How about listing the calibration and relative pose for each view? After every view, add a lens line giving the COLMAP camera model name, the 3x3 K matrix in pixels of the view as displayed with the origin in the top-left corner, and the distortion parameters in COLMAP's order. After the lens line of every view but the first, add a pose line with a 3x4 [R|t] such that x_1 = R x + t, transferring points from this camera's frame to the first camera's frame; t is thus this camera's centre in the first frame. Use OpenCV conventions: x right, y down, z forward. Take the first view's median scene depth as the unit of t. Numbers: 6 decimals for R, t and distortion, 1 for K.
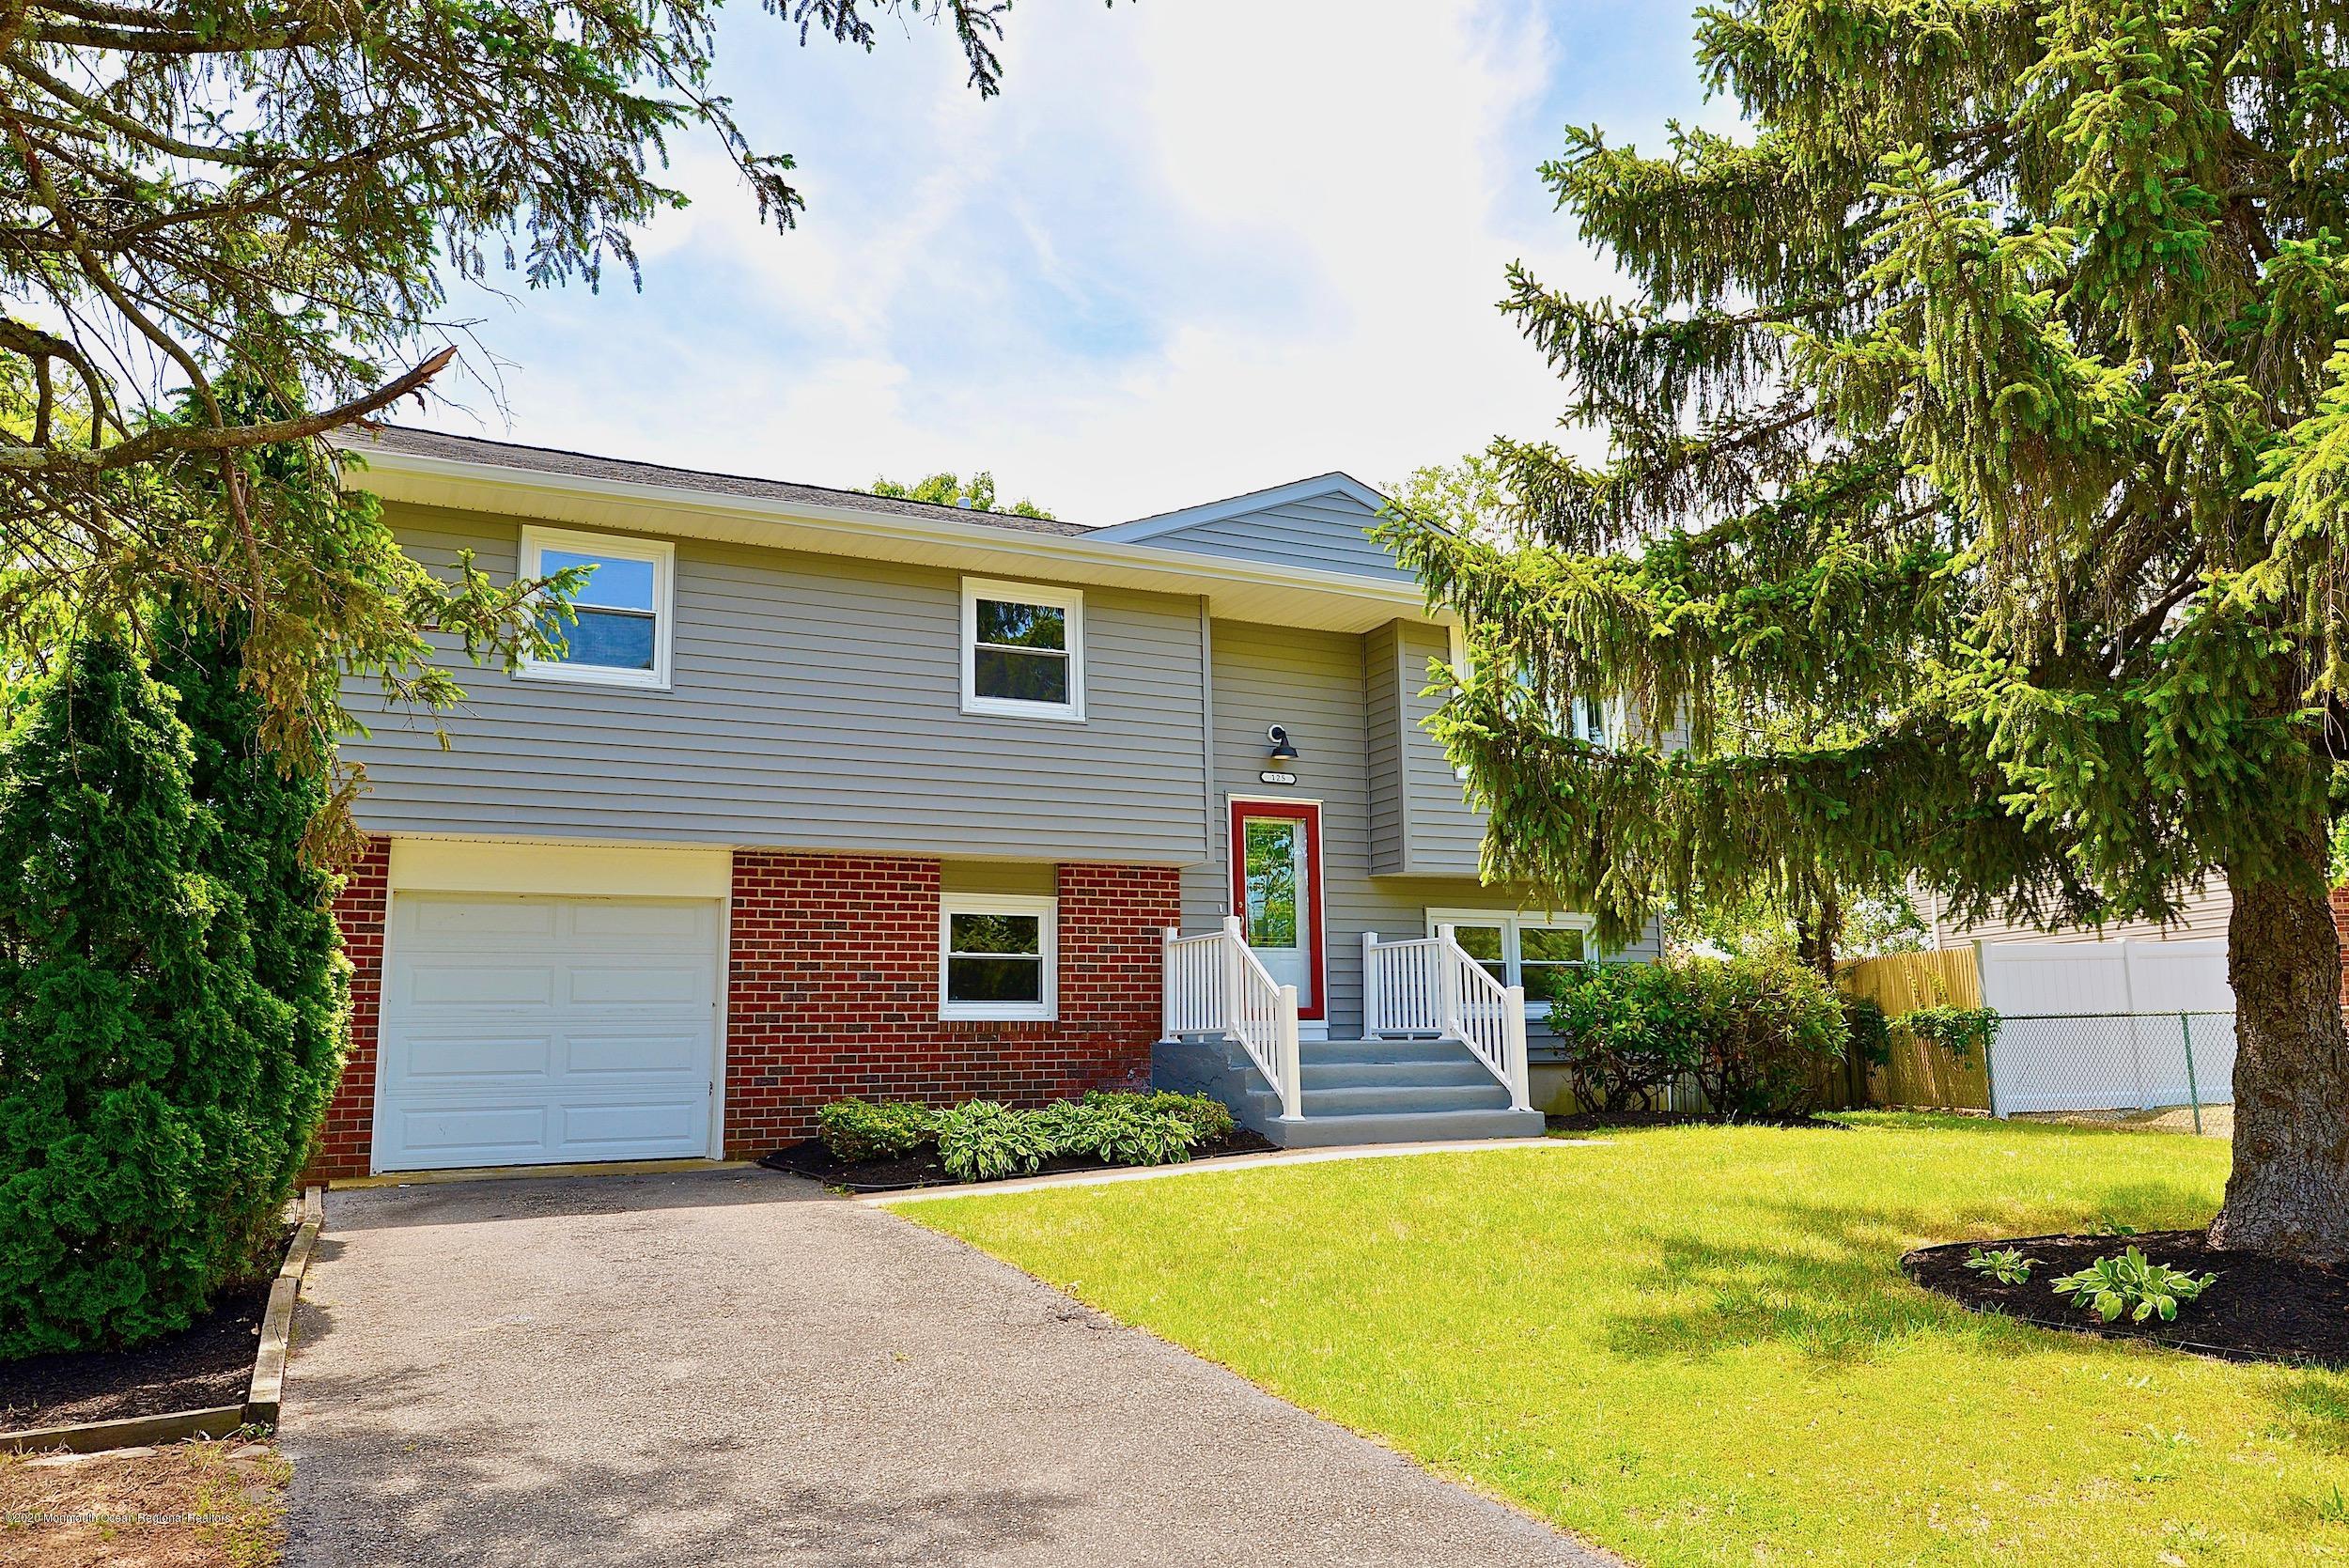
lens RADIAL K [[1525.9, 0, 1174.5], [0, 1525.9, 784.0], [0, 0, 1]] dist [0.005629, 0.000537]
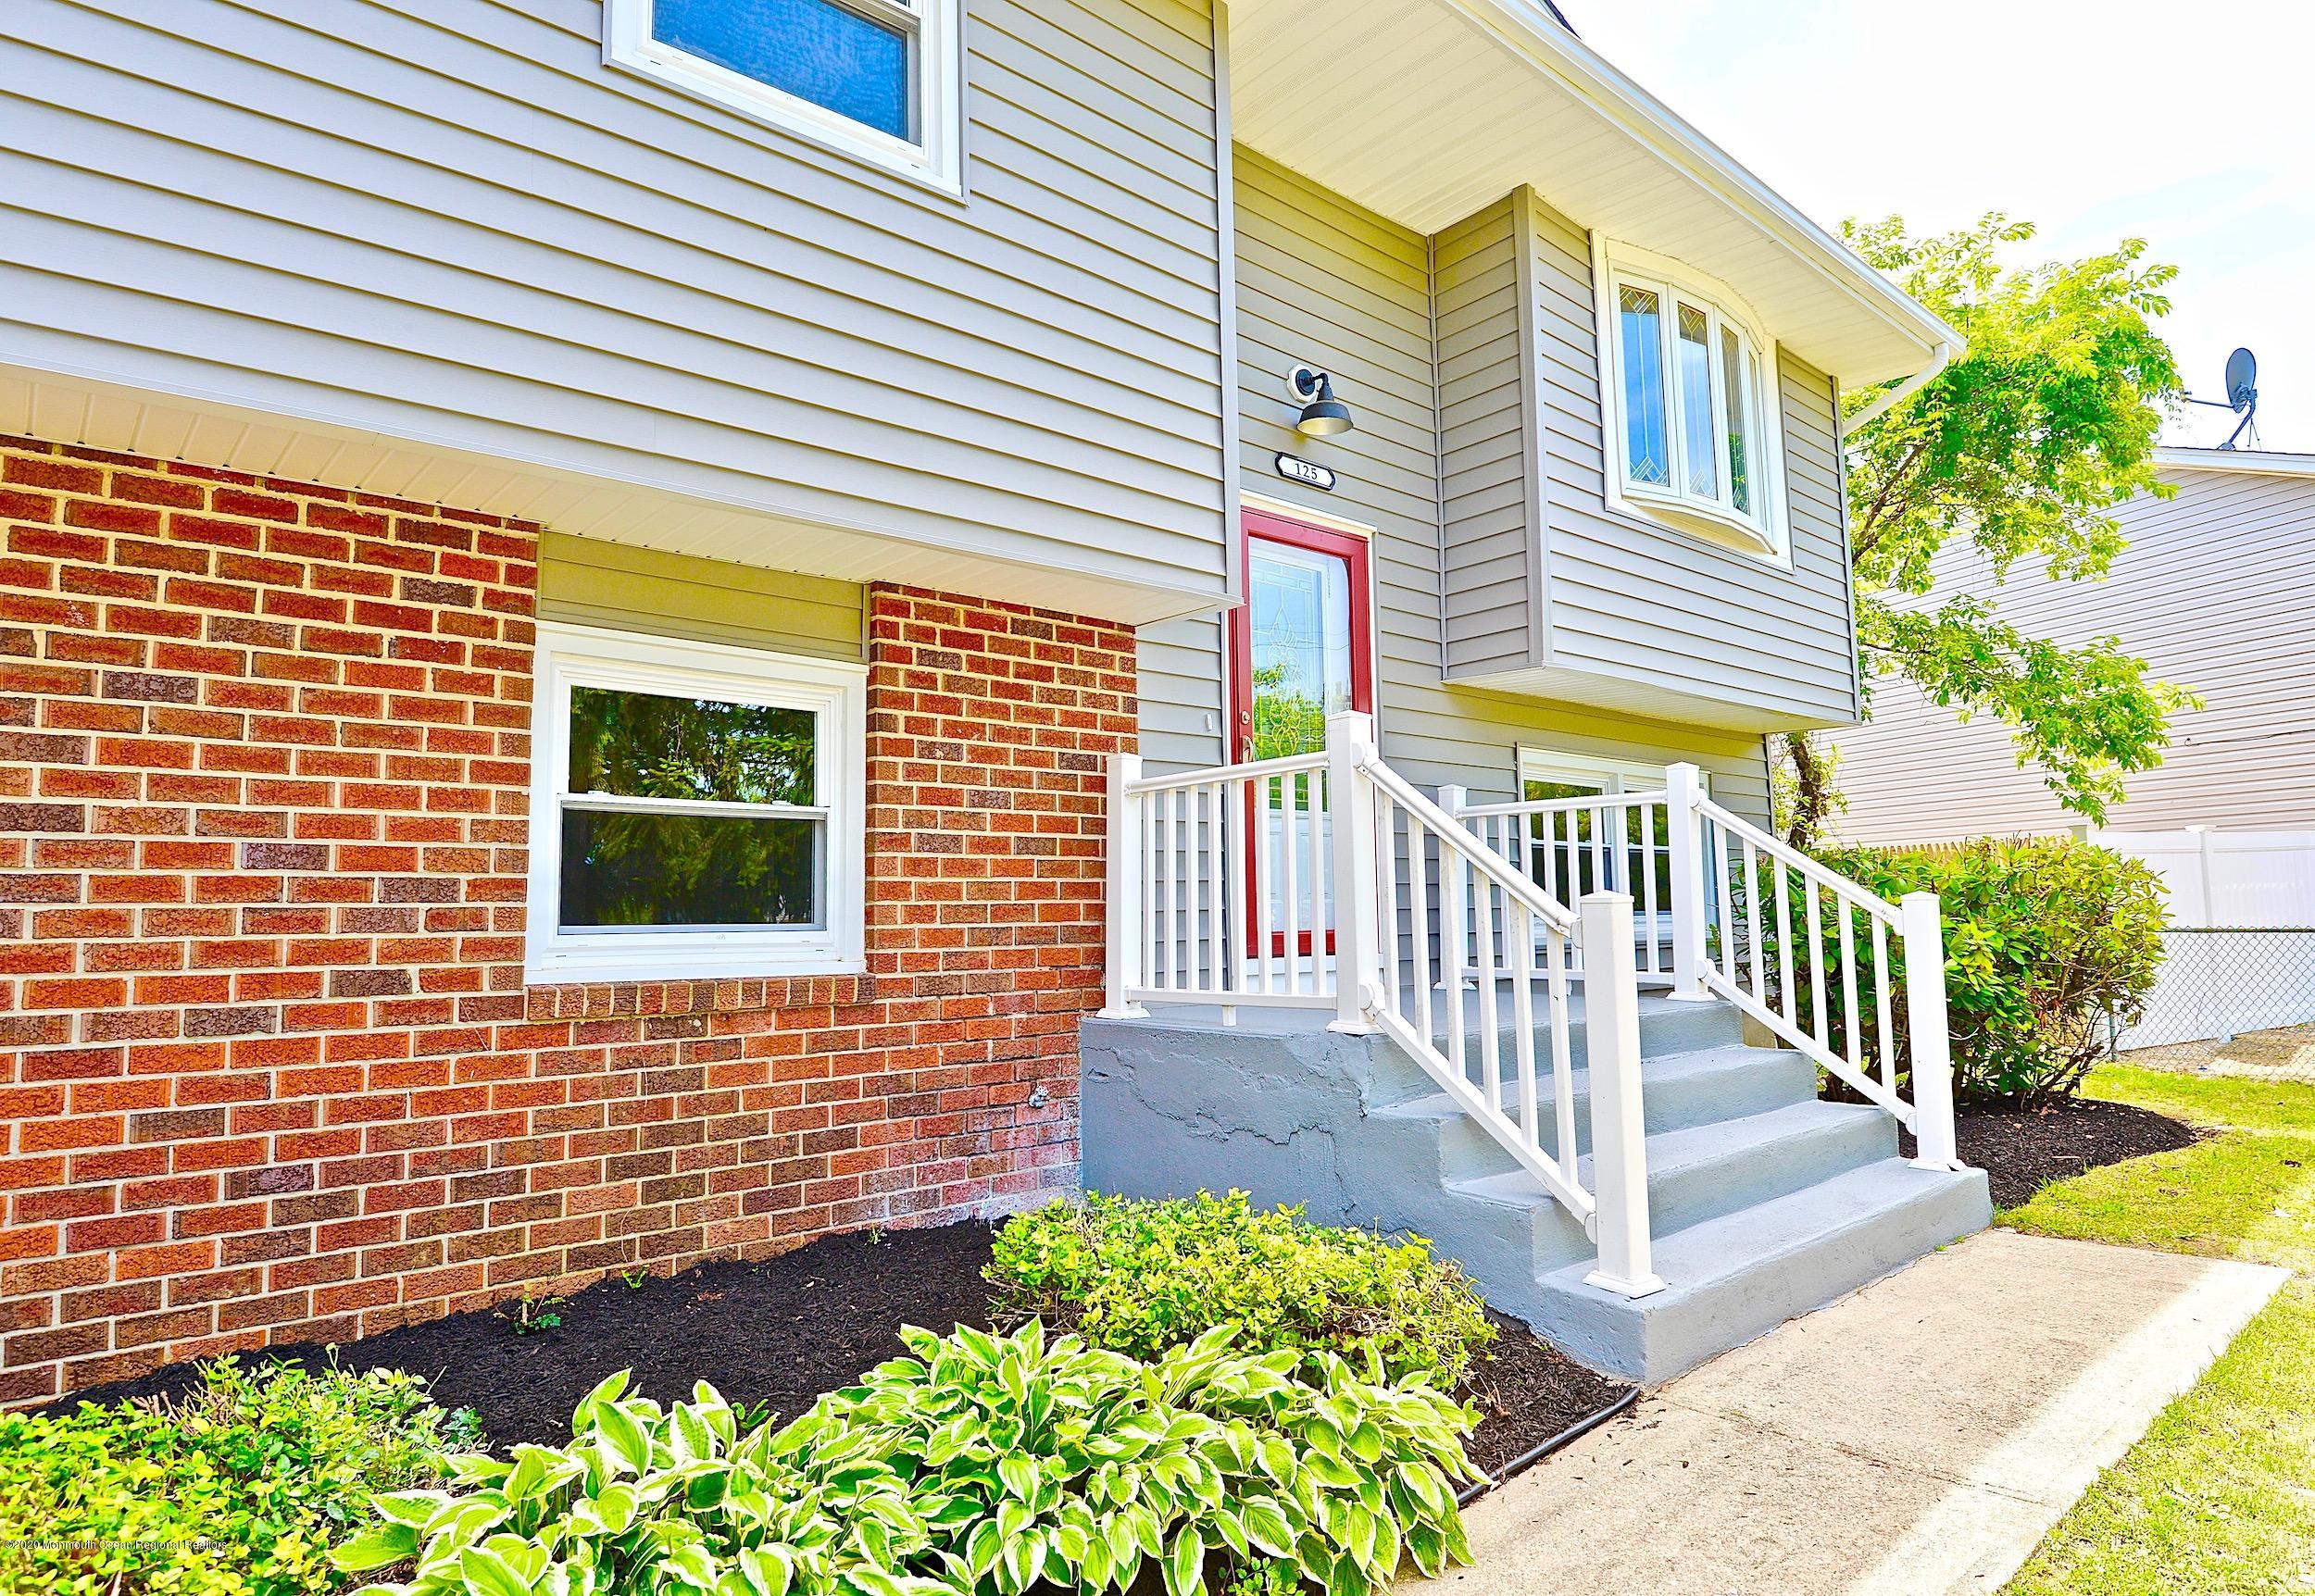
lens RADIAL K [[1239.0, 0, 1149.3], [0, 1239.0, 797.4], [0, 0, 1]] dist [0.000964, -0.001260]
pose [[0.972626, 0.019742, 0.231538, -0.081057], [-0.033888, 0.997783, 0.057274, 0.089325], [-0.229894, -0.063553, 0.971138, 0.679522]]
